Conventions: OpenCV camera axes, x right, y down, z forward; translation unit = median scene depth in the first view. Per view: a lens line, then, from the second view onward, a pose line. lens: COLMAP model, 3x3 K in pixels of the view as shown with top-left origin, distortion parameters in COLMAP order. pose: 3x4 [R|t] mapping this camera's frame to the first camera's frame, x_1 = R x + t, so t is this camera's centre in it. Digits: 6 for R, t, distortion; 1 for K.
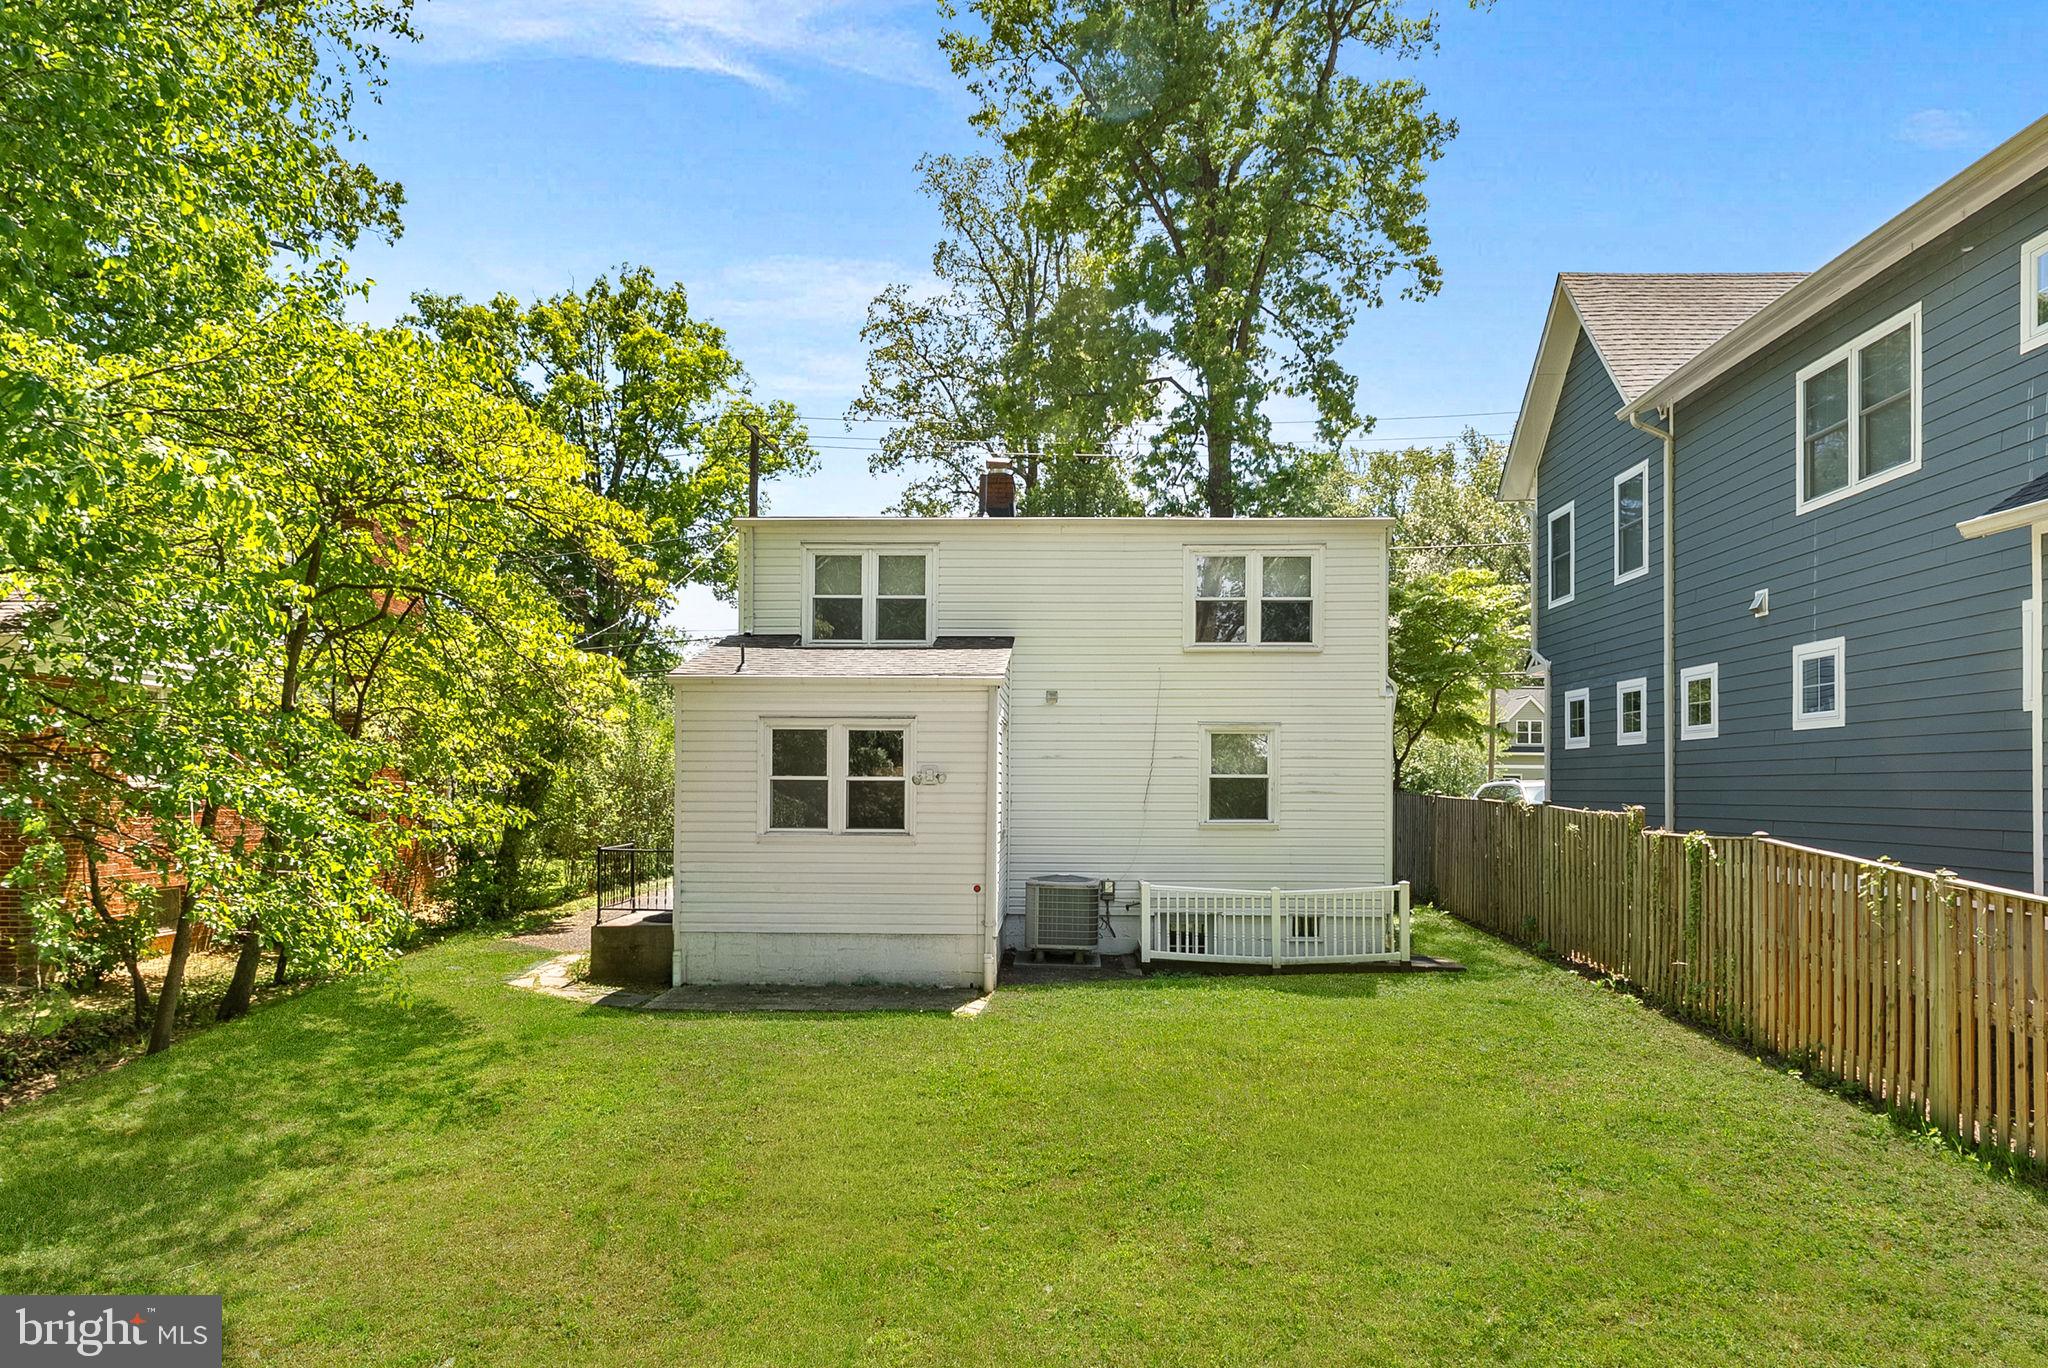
lens RADIAL K [[1311.9, 0, 1025.0], [0, 1311.9, 797.5], [0, 0, 1]] dist [-0.055433, 0.021940]
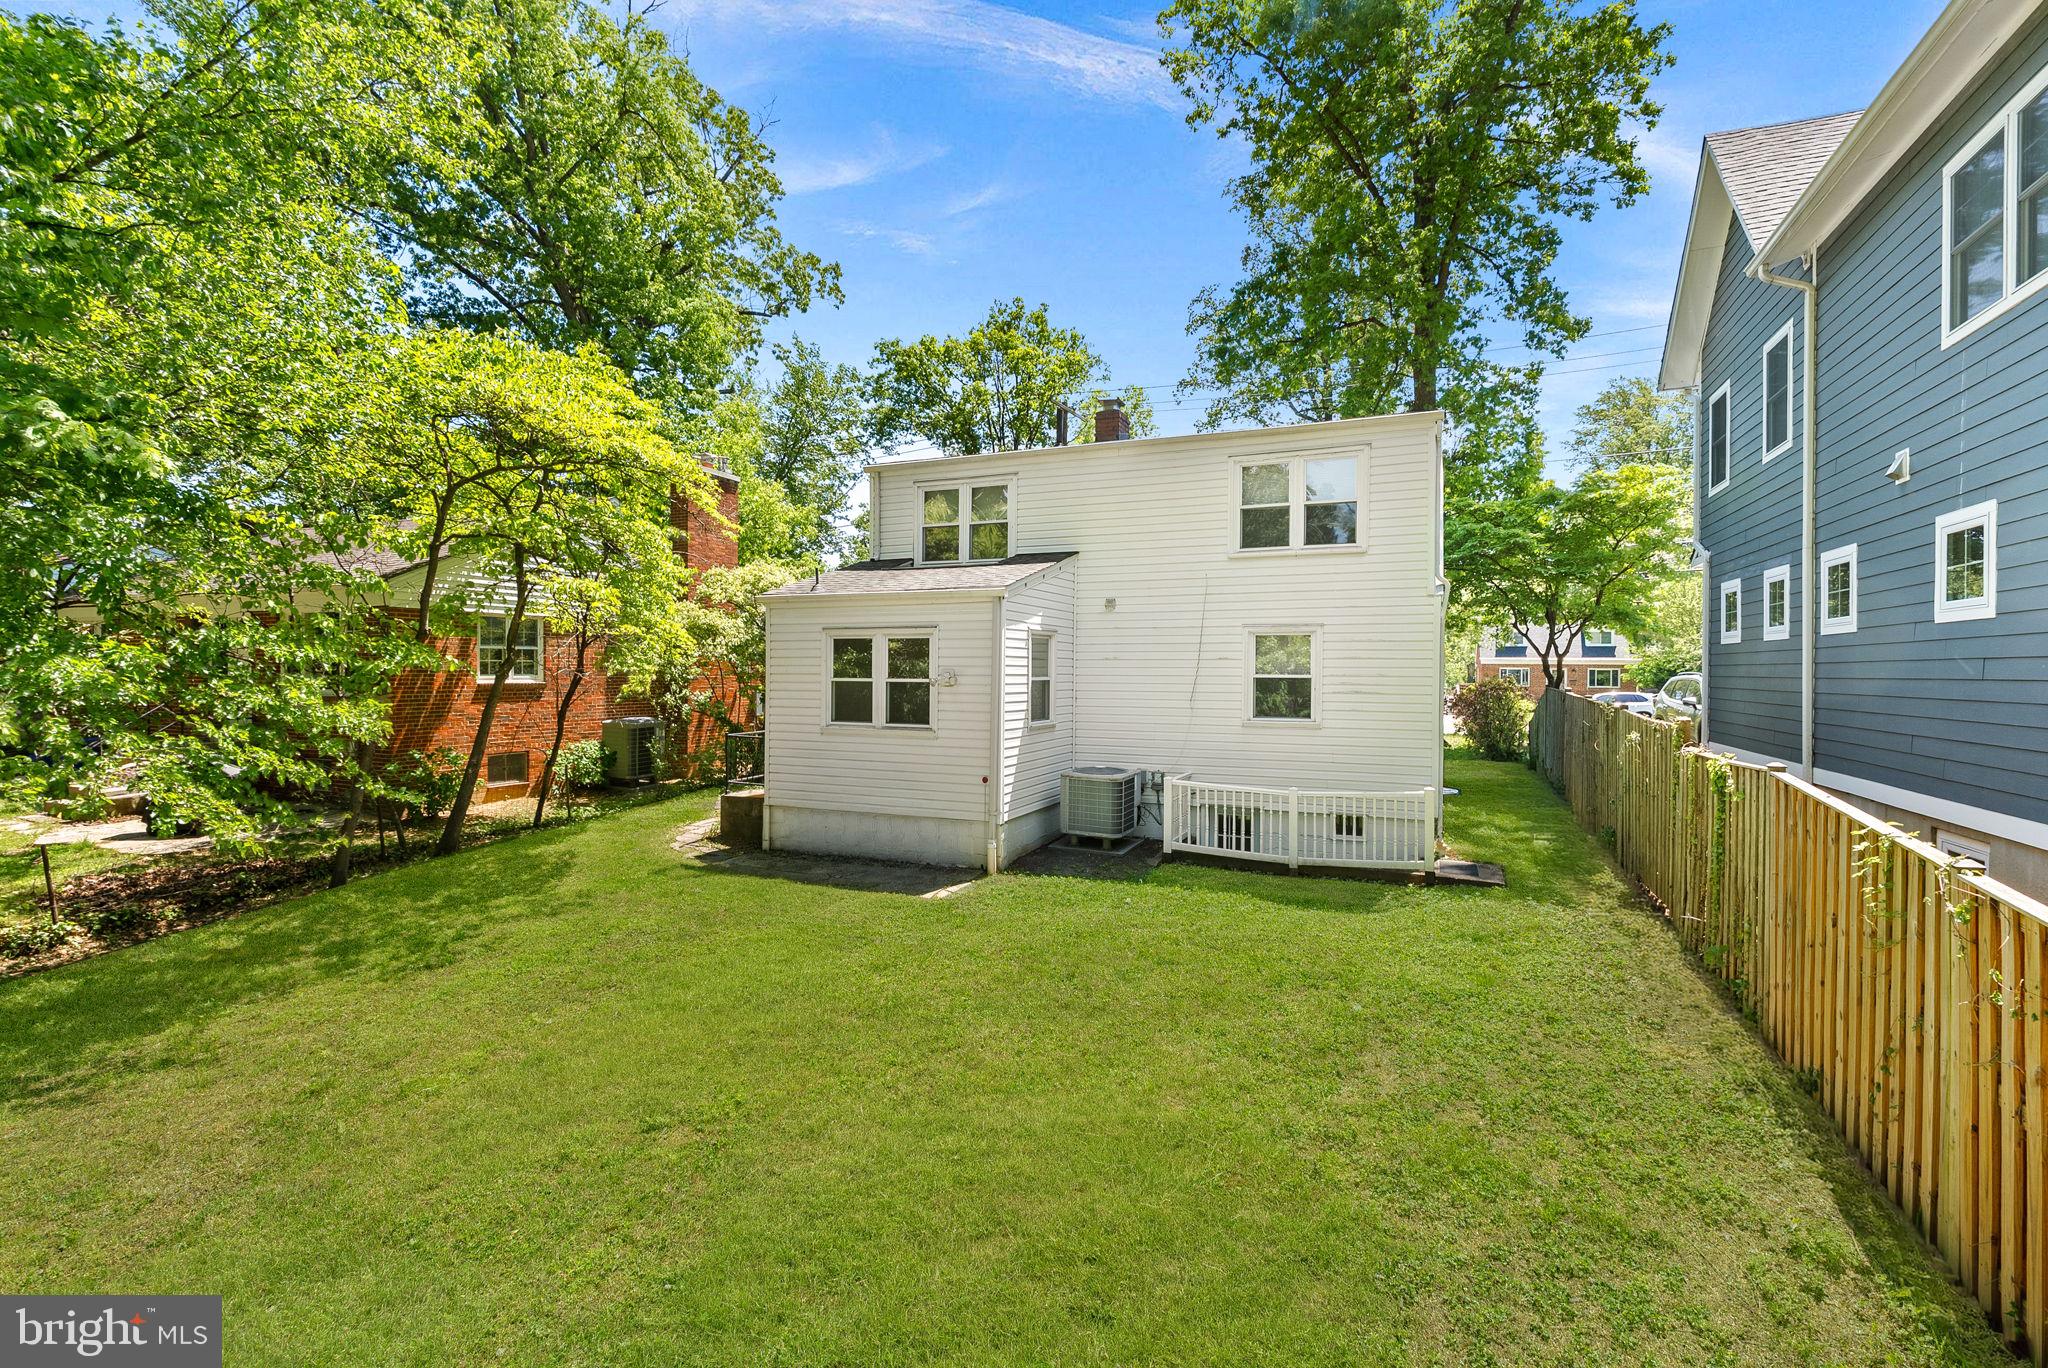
lens RADIAL K [[954.8, 0, 1024.0], [0, 954.8, 684.0], [0, 0, 1]] dist [-0.014550, -0.000302]
pose [[0.932308, 0.004635, -0.361635, 0.255758], [-0.002479, 0.999976, 0.006427, -0.015231], [0.361656, -0.005096, 0.932298, 0.232869]]
